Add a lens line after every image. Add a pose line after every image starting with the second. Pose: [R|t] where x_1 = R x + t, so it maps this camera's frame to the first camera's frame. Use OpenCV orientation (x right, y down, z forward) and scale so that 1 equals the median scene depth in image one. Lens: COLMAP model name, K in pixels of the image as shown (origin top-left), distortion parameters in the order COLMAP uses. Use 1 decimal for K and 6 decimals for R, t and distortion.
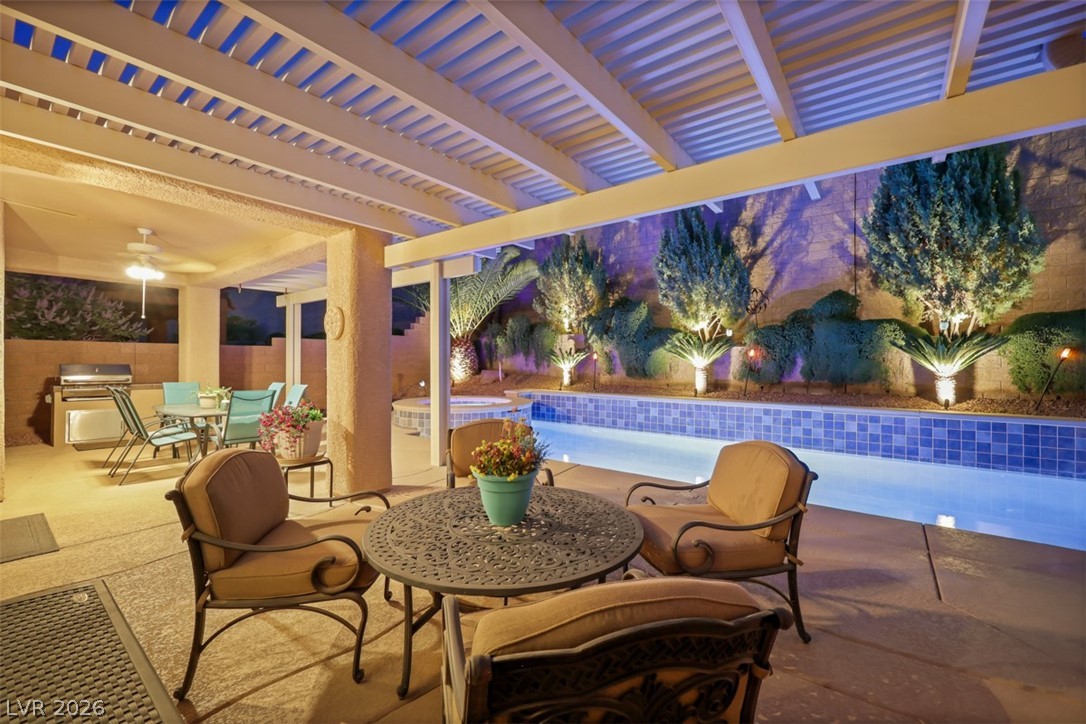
lens RADIAL K [[438.6, 0, 540.9], [0, 438.6, 364.0], [0, 0, 1]] dist [-0.001021, 0.000092]
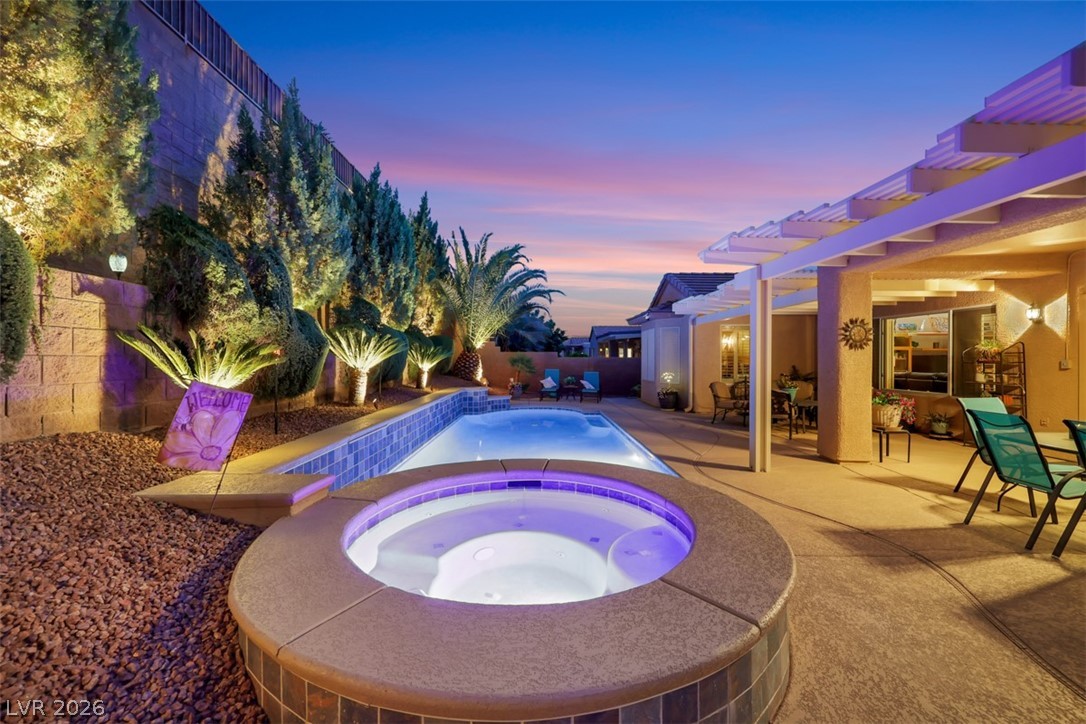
lens RADIAL K [[438.6, 0, 544.5], [0, 438.6, 357.4], [0, 0, 1]] dist [-0.001021, 0.000092]
pose [[-0.622836, -0.001945, 0.782350, -0.398274], [0.003496, 0.999980, 0.005269, -0.018681], [-0.782345, 0.006017, -0.622816, 1.142731]]
